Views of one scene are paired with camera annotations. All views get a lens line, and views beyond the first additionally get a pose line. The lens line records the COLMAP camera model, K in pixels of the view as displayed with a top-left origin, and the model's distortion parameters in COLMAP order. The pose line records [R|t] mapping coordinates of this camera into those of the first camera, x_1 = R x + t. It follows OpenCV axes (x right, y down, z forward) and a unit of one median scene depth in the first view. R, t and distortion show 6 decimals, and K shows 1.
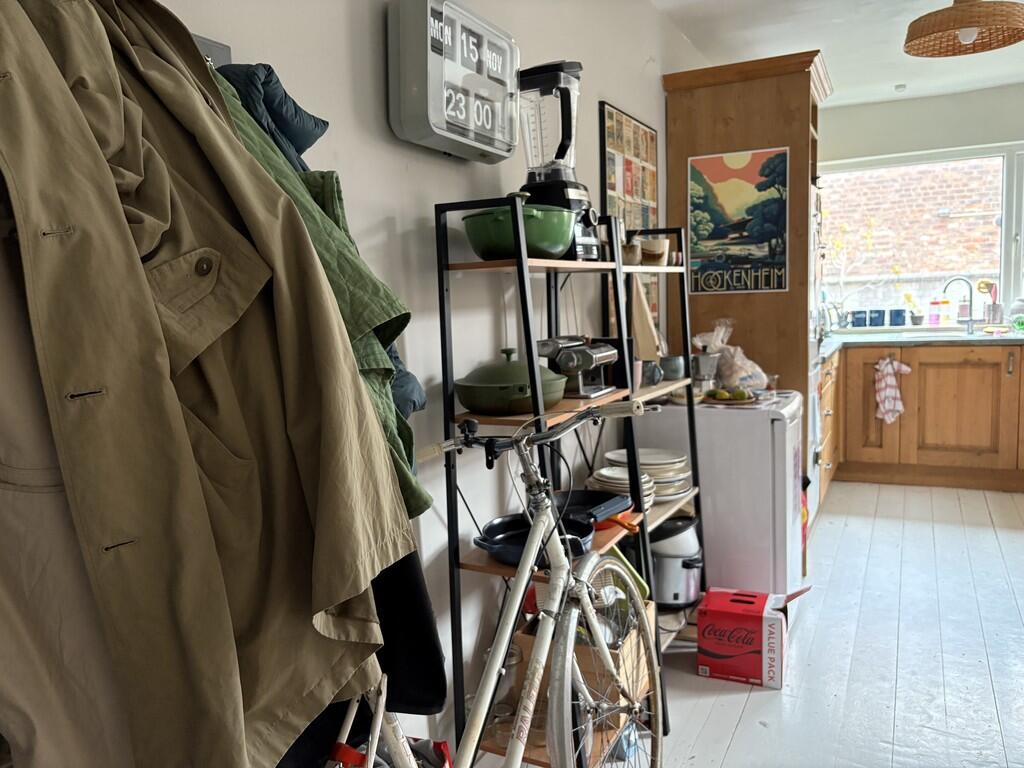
lens RADIAL K [[773.0, 0, 519.7], [0, 773.0, 382.0], [0, 0, 1]] dist [0.058006, -0.061965]
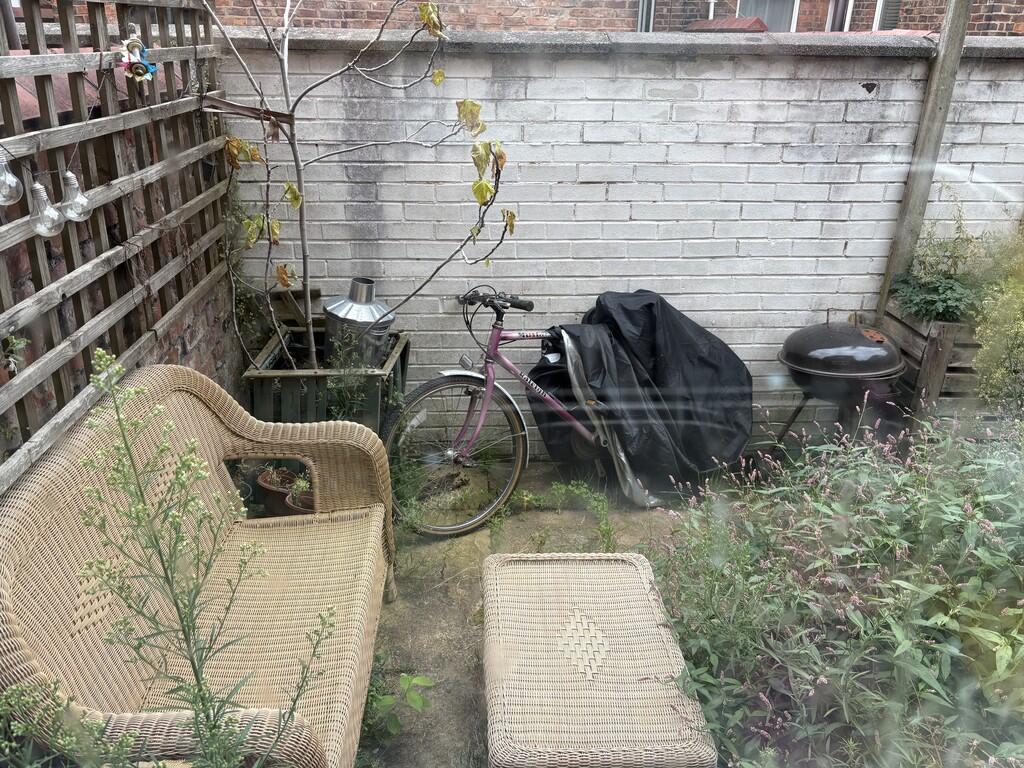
lens RADIAL K [[773.0, 0, 519.7], [0, 773.0, 382.0], [0, 0, 1]] dist [0.058006, -0.061965]
pose [[0.860127, -0.163687, 0.483103, 0.520087], [0.010928, 0.952808, 0.303378, -0.150023], [-0.509963, -0.255664, 0.821324, 1.059395]]
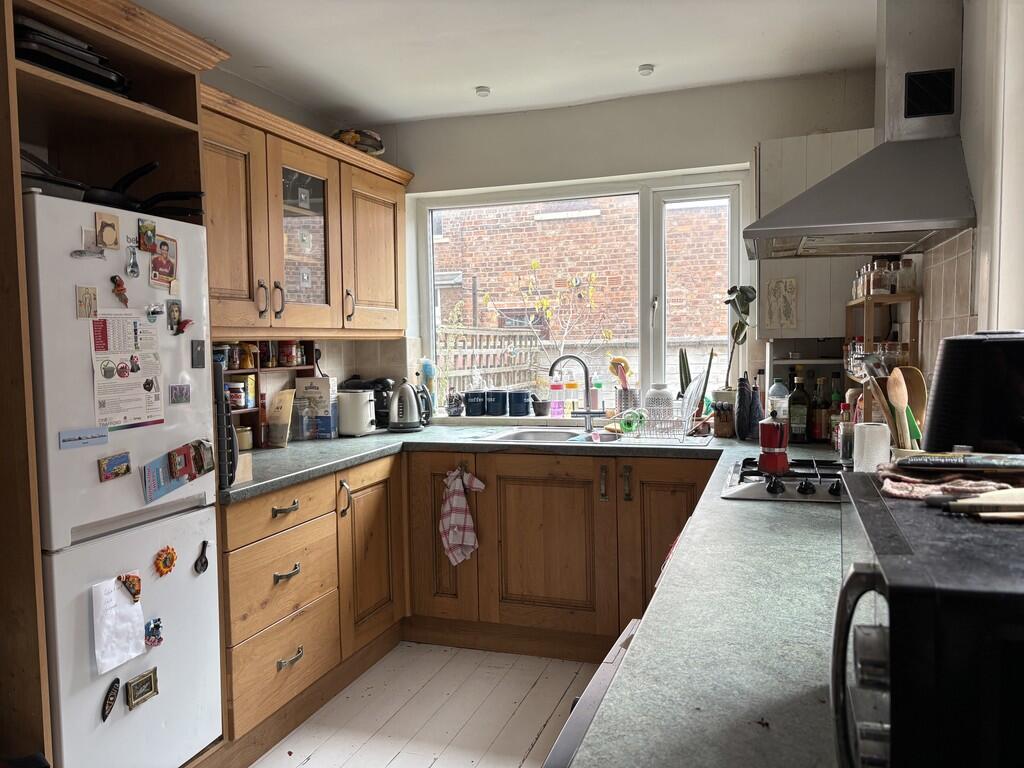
lens RADIAL K [[773.0, 0, 519.7], [0, 773.0, 382.0], [0, 0, 1]] dist [0.058006, -0.061965]
pose [[0.990151, 0.012887, 0.139412, 0.411221], [-0.004756, 0.998276, -0.058500, -0.064779], [-0.139926, 0.057261, 0.988505, 0.294676]]
